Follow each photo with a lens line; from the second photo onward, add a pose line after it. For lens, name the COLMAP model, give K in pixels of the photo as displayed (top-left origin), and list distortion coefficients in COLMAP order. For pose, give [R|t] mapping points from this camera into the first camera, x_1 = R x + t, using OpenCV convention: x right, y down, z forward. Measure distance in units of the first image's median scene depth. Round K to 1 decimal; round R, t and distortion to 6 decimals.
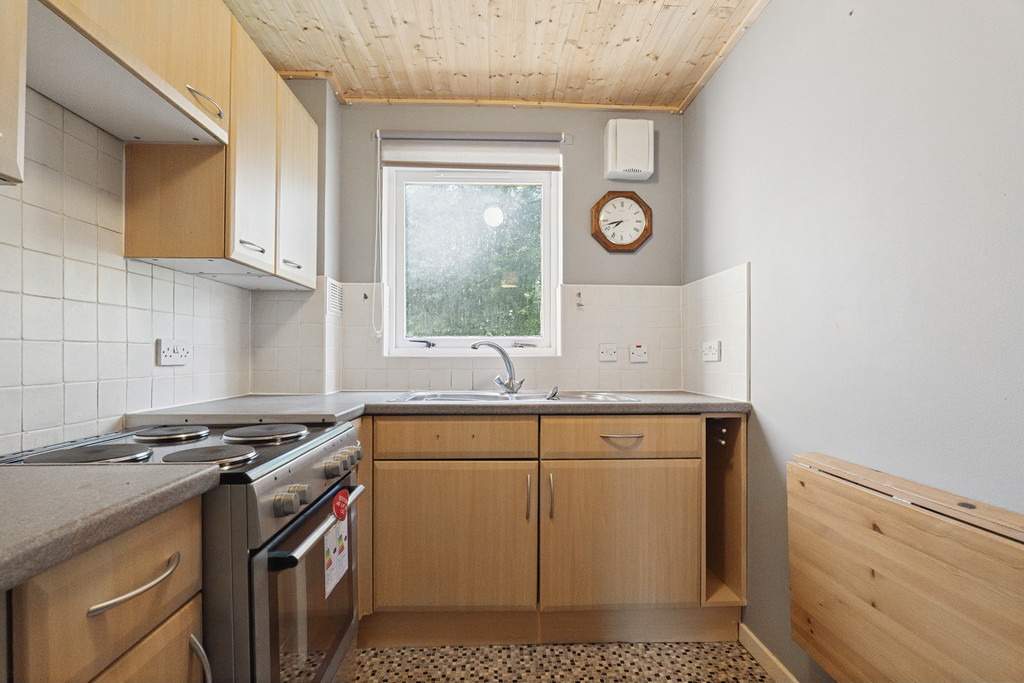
lens RADIAL K [[476.2, 0, 513.4], [0, 476.2, 350.6], [0, 0, 1]] dist [-0.007462, -0.000247]
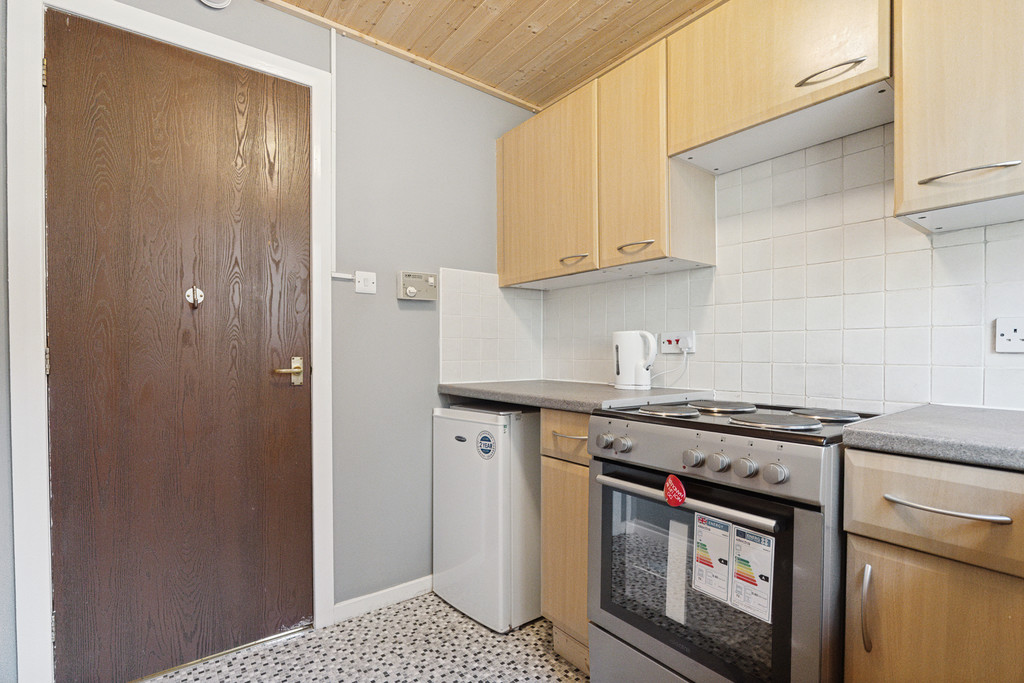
lens RADIAL K [[476.2, 0, 513.2], [0, 476.2, 345.1], [0, 0, 1]] dist [-0.007462, -0.000247]
pose [[-0.816603, 0.007056, -0.577156, 0.551591], [0.012745, 0.999902, -0.005808, 0.021650], [0.577058, -0.012098, -0.816613, 1.916010]]
